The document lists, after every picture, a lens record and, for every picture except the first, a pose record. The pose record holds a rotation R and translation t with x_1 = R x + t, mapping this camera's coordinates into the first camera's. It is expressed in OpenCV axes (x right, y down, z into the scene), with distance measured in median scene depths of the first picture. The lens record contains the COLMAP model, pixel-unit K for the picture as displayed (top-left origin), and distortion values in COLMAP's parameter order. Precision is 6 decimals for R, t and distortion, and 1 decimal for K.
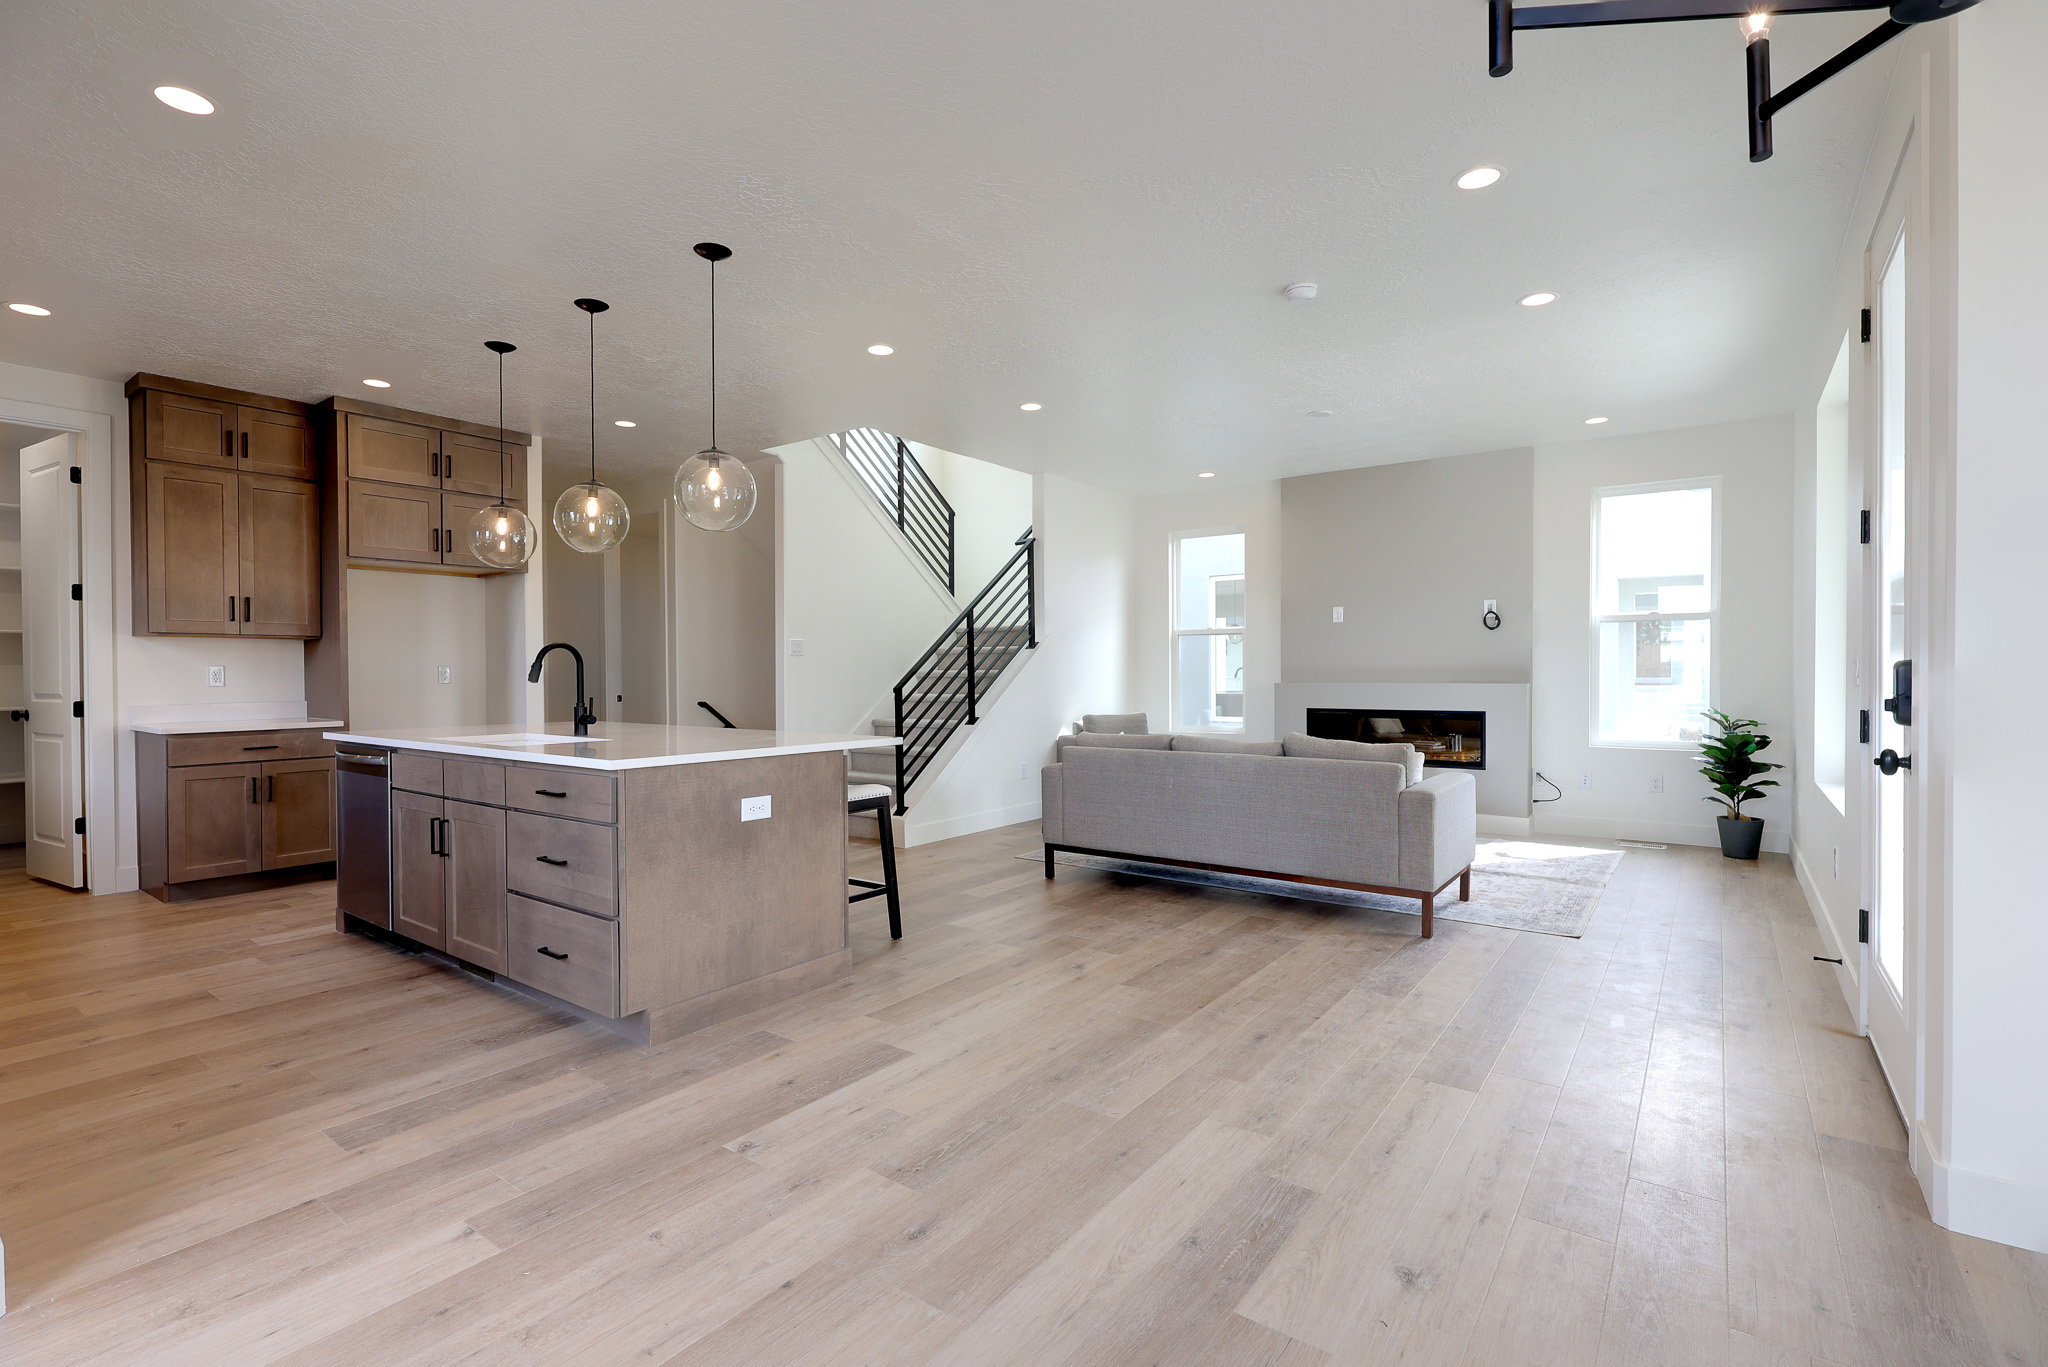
lens RADIAL K [[940.9, 0, 1022.0], [0, 940.9, 680.1], [0, 0, 1]] dist [-0.003828, 0.002599]
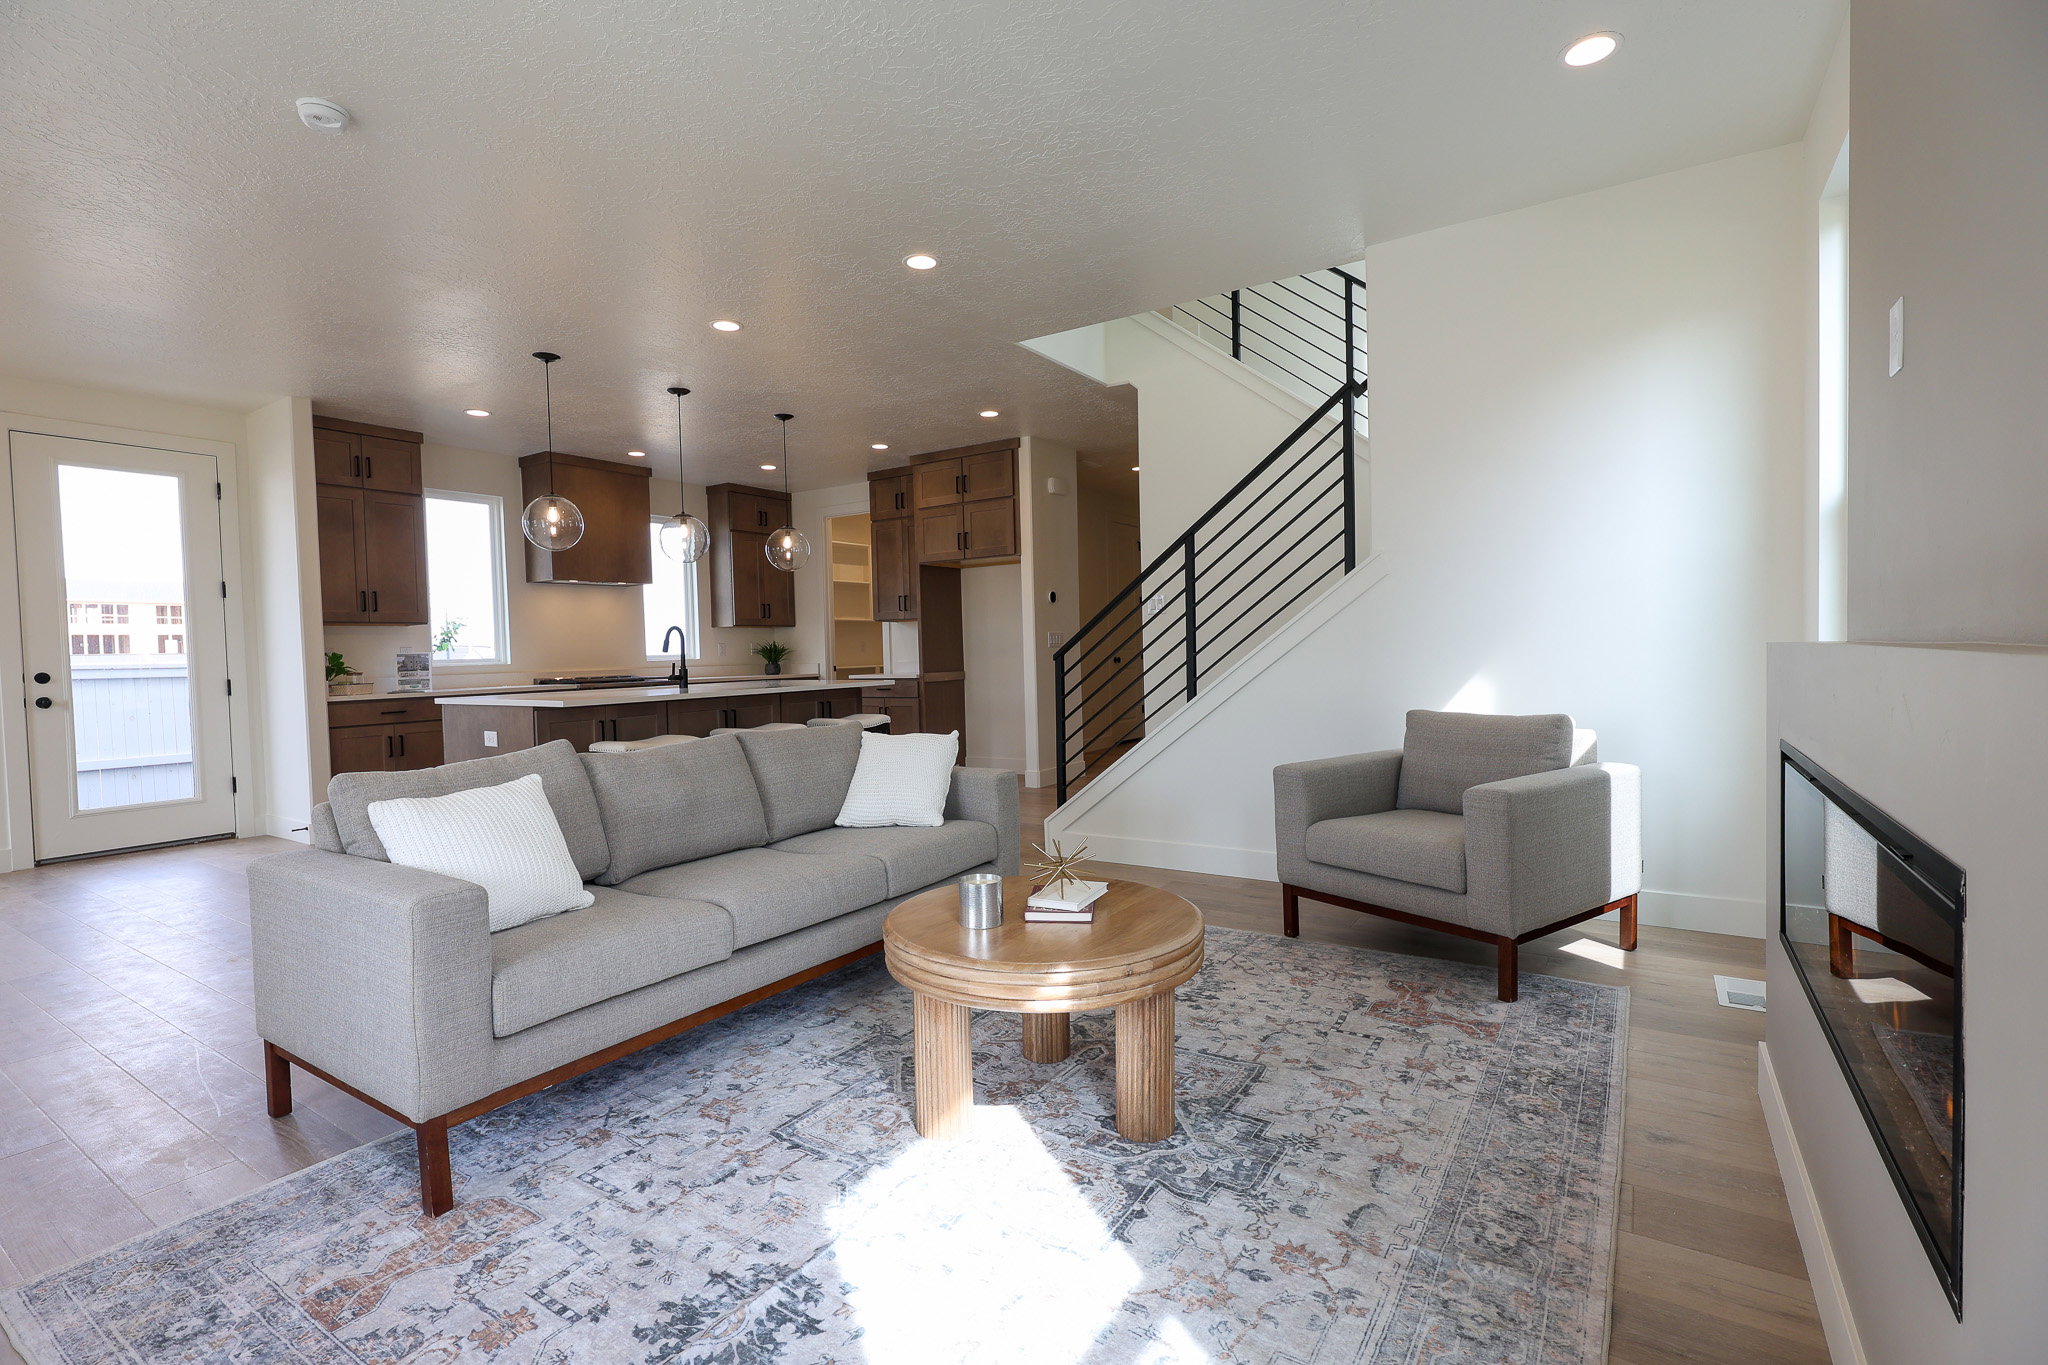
lens RADIAL K [[940.9, 0, 1015.3], [0, 940.9, 679.6], [0, 0, 1]] dist [-0.003828, 0.002599]
pose [[0.041487, 0.035939, -0.998492, 0.586704], [0.016863, 0.999185, 0.036664, -0.000237], [0.998997, -0.018359, 0.040847, 0.827306]]
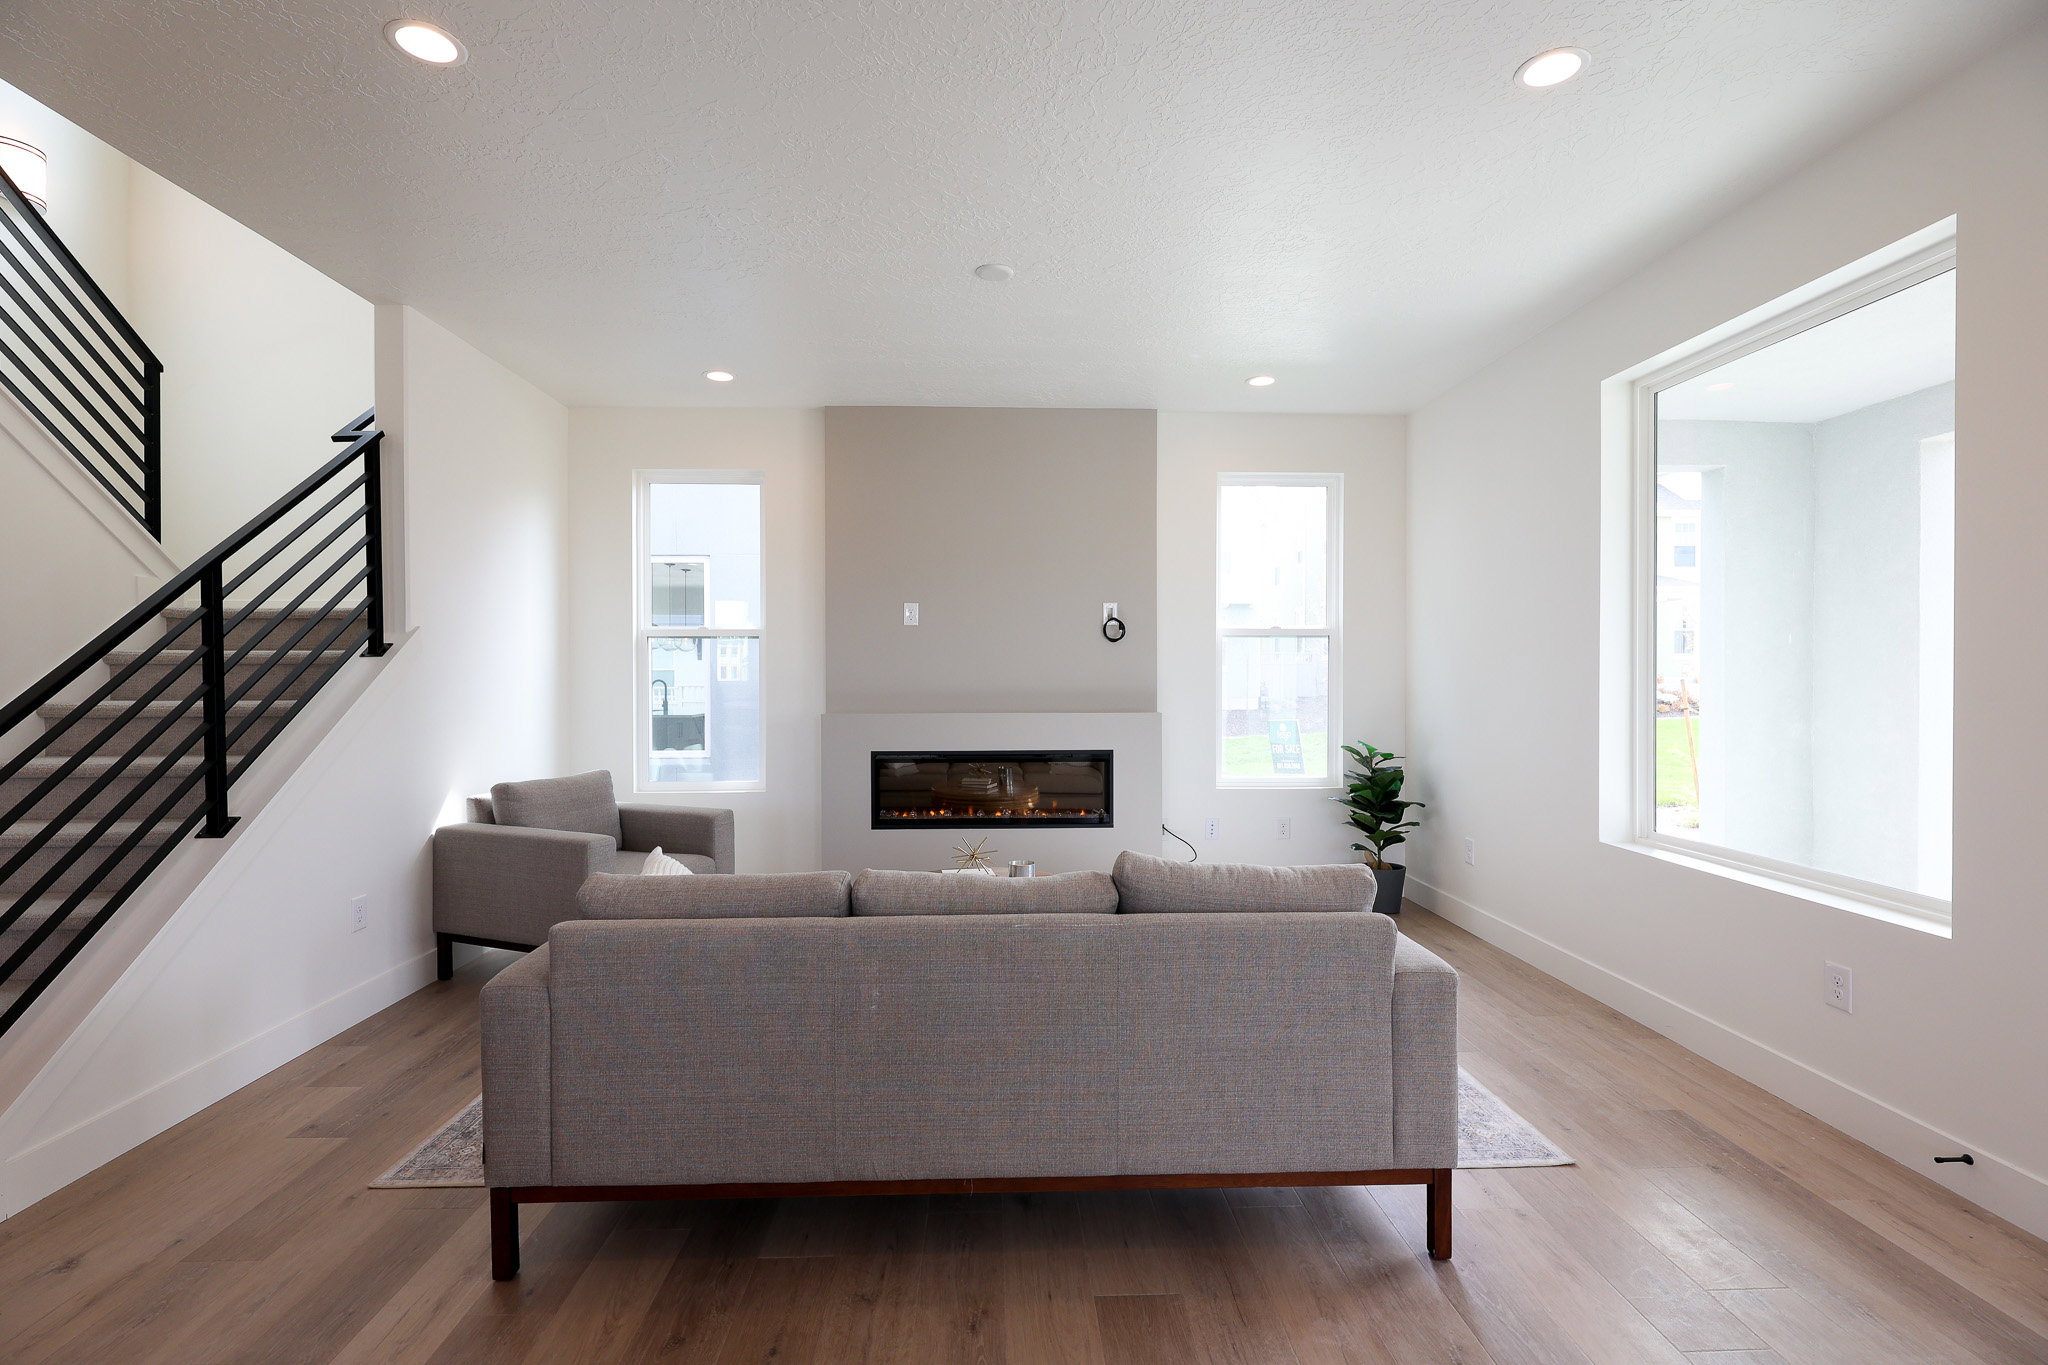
lens RADIAL K [[940.9, 0, 1022.9], [0, 940.9, 681.7], [0, 0, 1]] dist [-0.003828, 0.002599]
pose [[0.783420, -0.000914, 0.621492, -0.031332], [0.002557, 0.999995, -0.001753, -0.019721], [-0.621488, 0.002962, 0.783418, 0.432581]]
